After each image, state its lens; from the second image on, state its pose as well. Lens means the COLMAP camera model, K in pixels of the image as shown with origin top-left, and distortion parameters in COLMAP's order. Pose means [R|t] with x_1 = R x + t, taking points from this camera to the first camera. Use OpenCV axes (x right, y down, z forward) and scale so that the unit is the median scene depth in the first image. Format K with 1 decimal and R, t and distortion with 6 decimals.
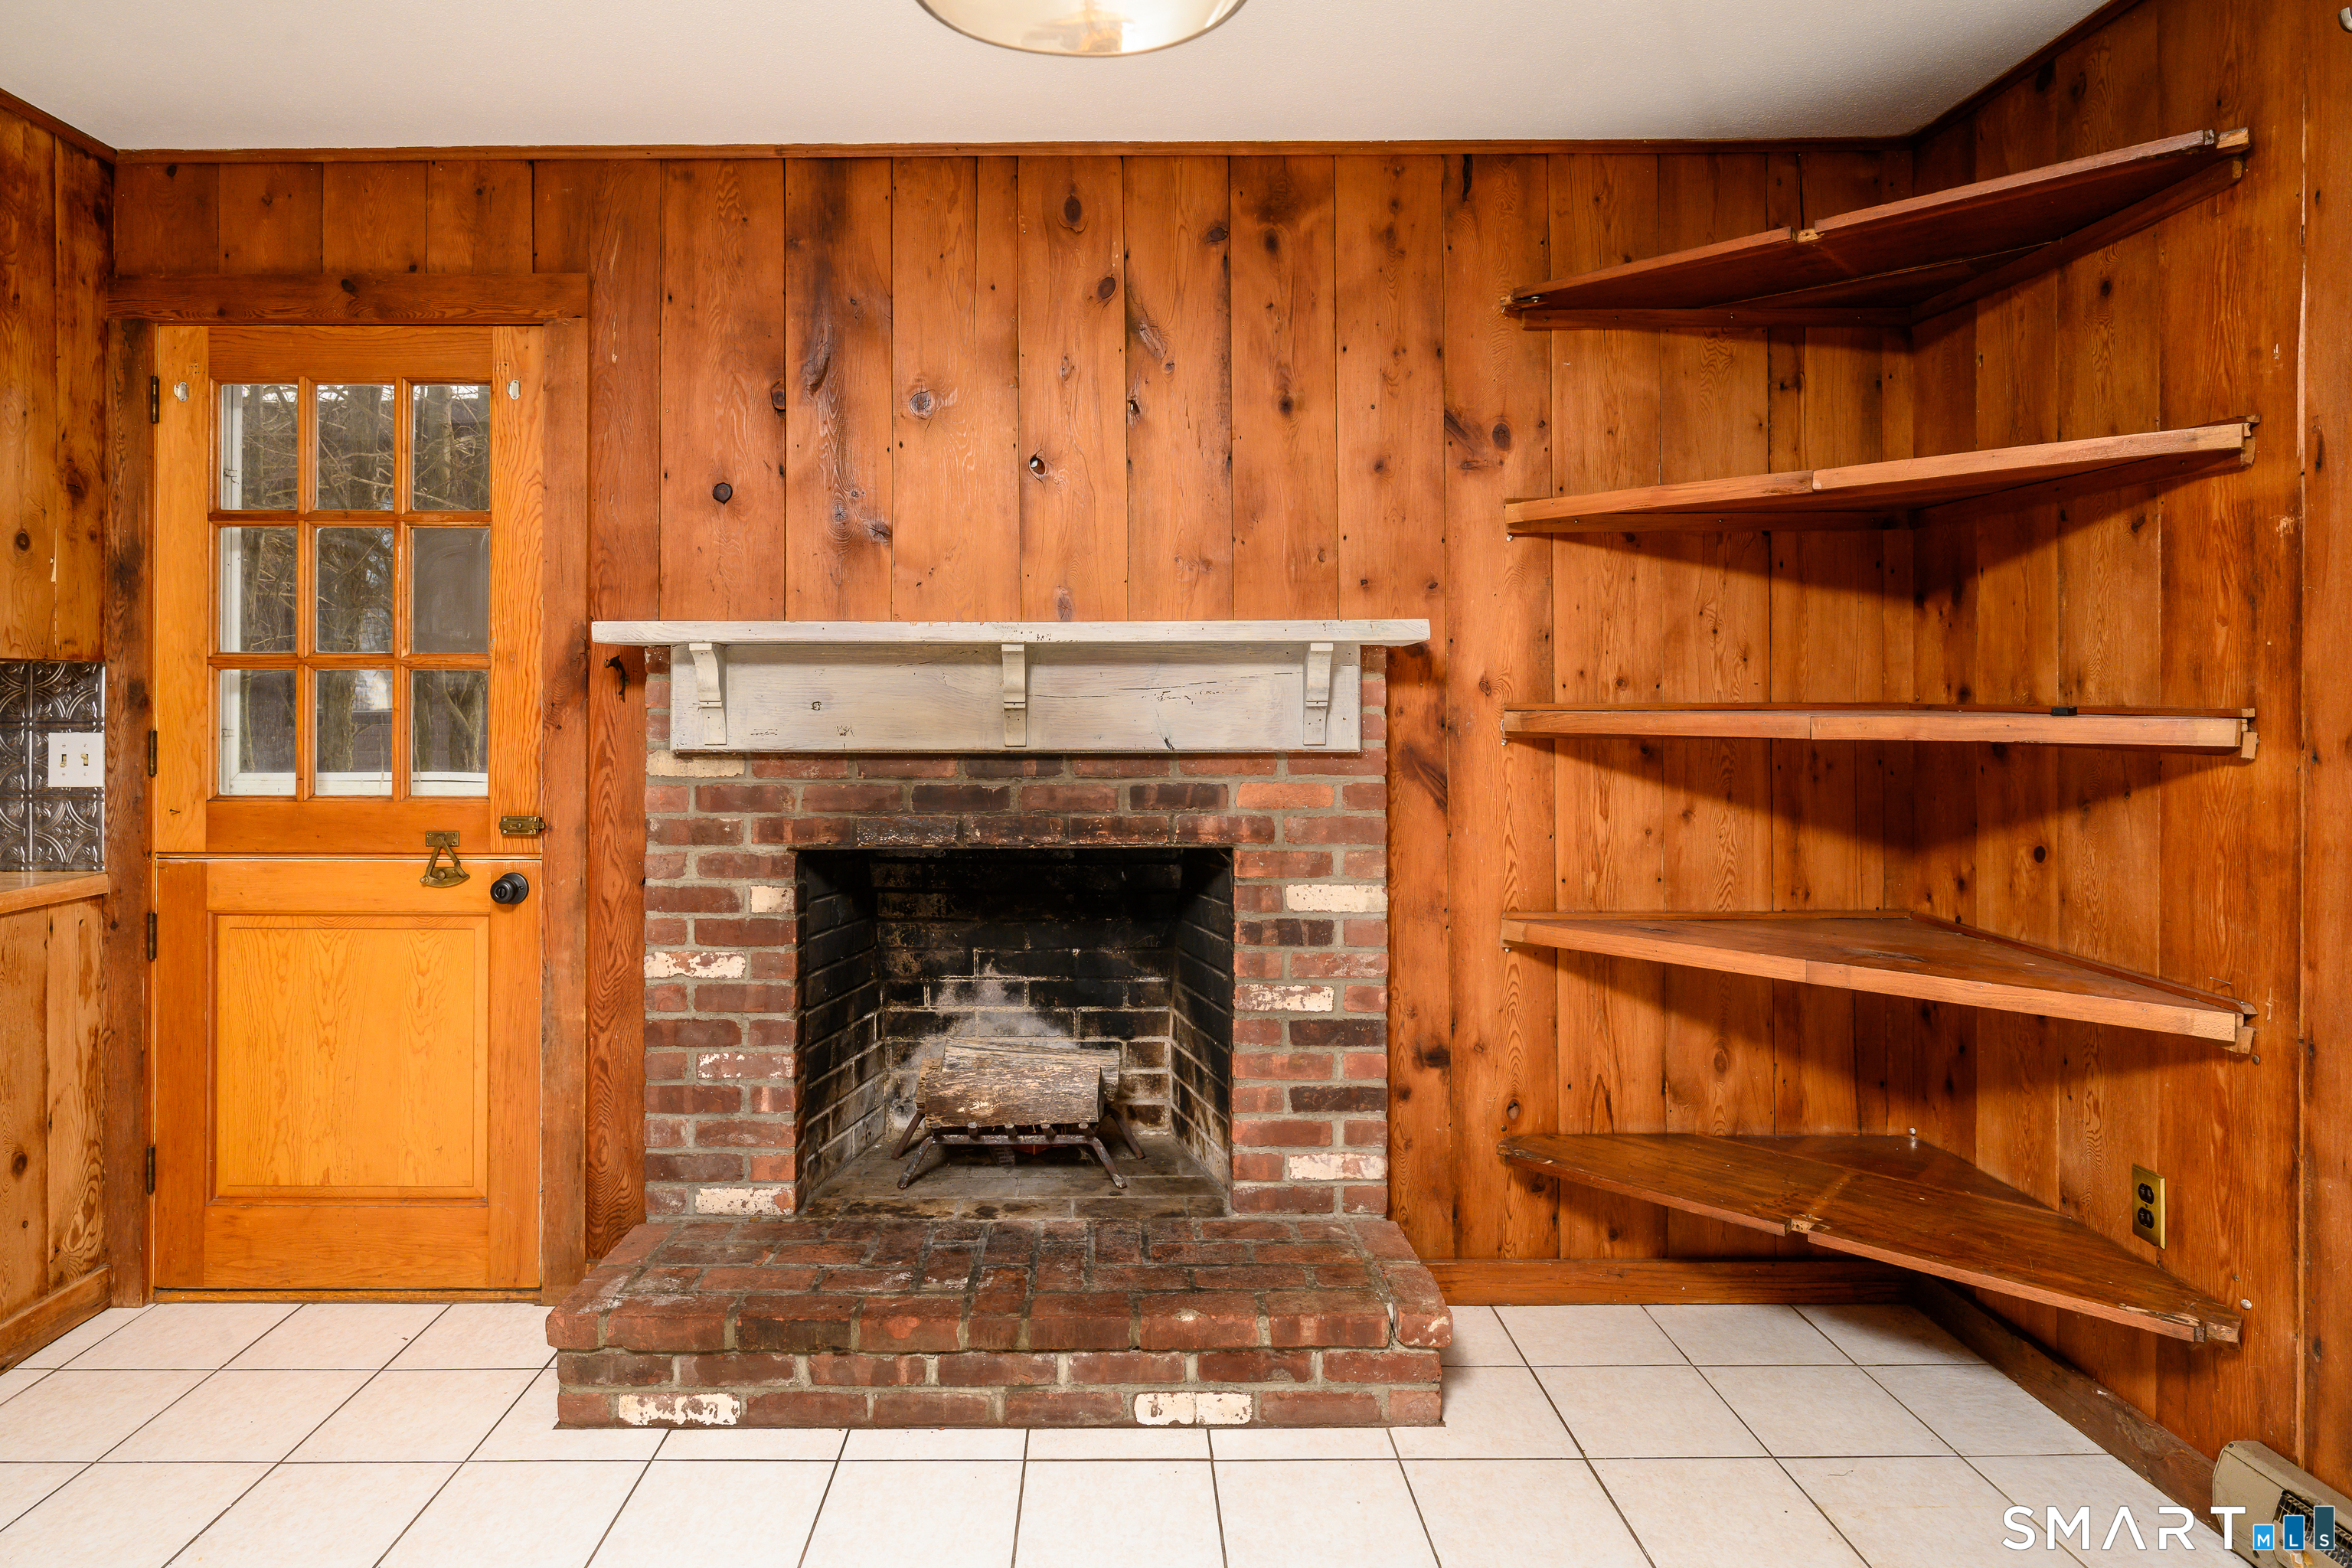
lens RADIAL K [[1298.5, 0, 1152.7], [0, 1298.5, 712.0], [0, 0, 1]] dist [-0.003554, -0.000594]
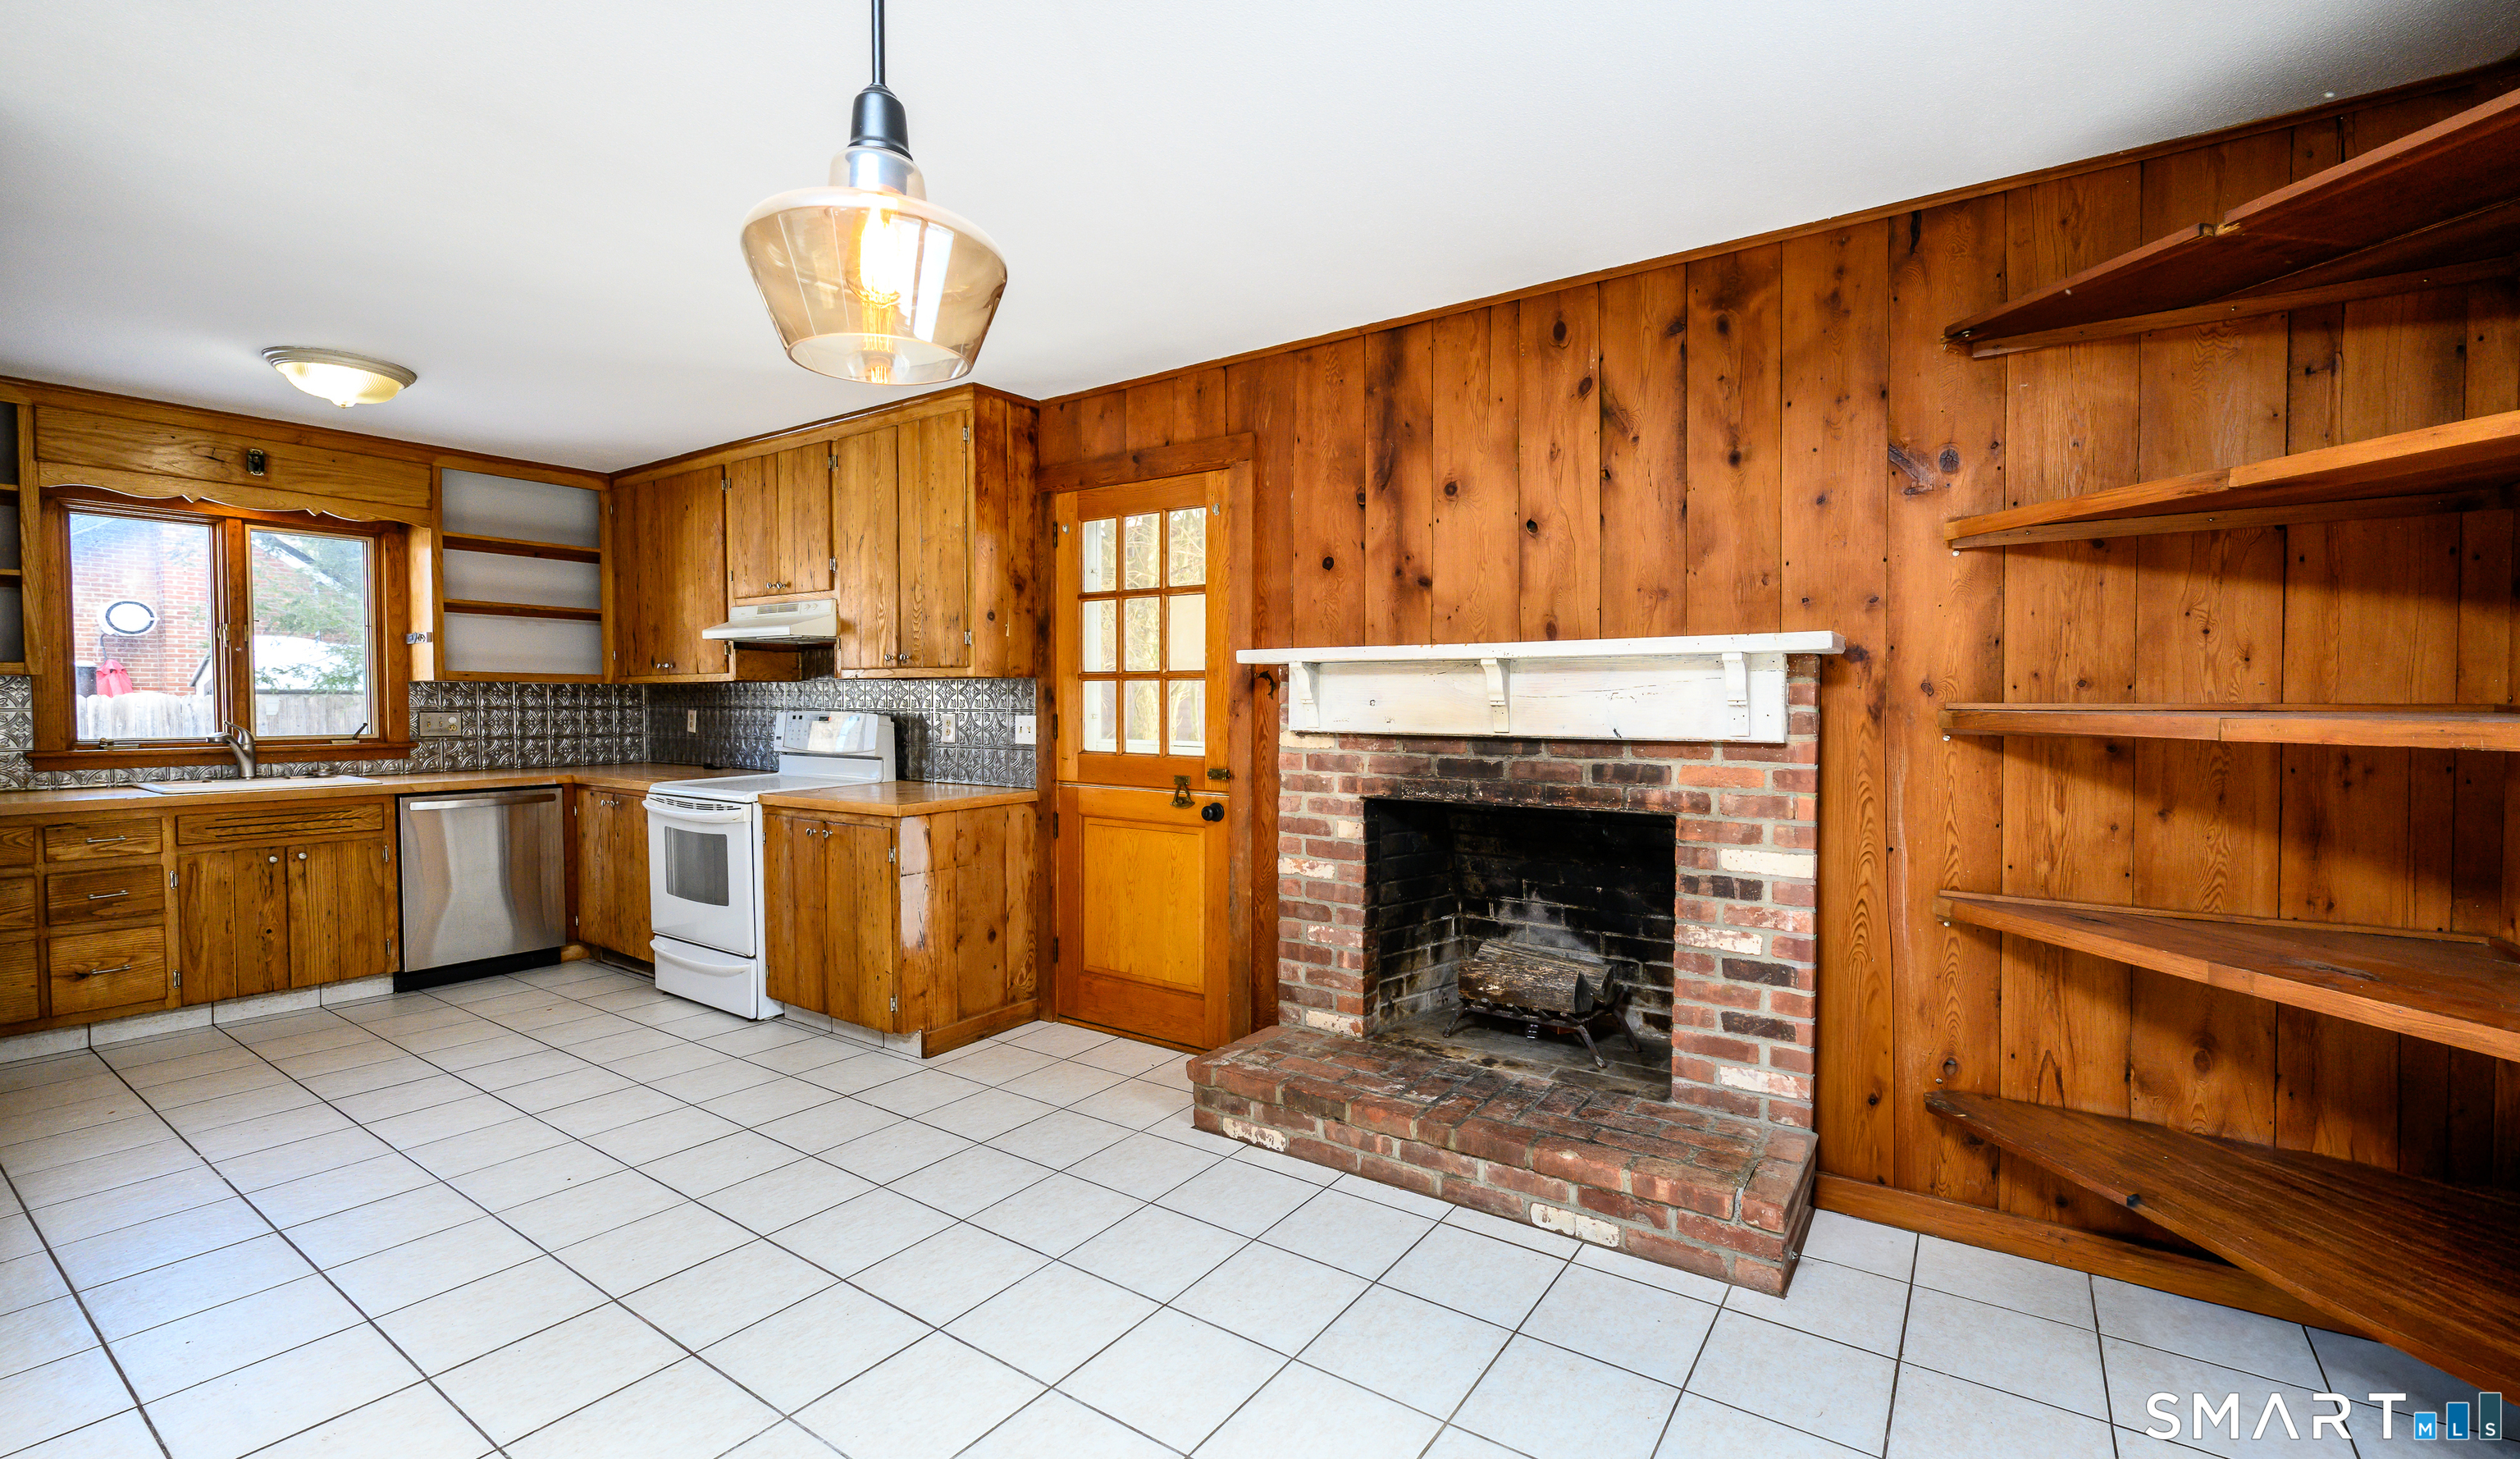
lens RADIAL K [[1018.5, 0, 1378.8], [0, 1018.5, 737.2], [0, 0, 1]] dist [-0.002952, -0.000535]
pose [[0.852281, 0.021708, -0.522633, 0.361092], [-0.006661, 0.999508, 0.030654, -0.000989], [0.523042, -0.022644, 0.852006, 0.002633]]
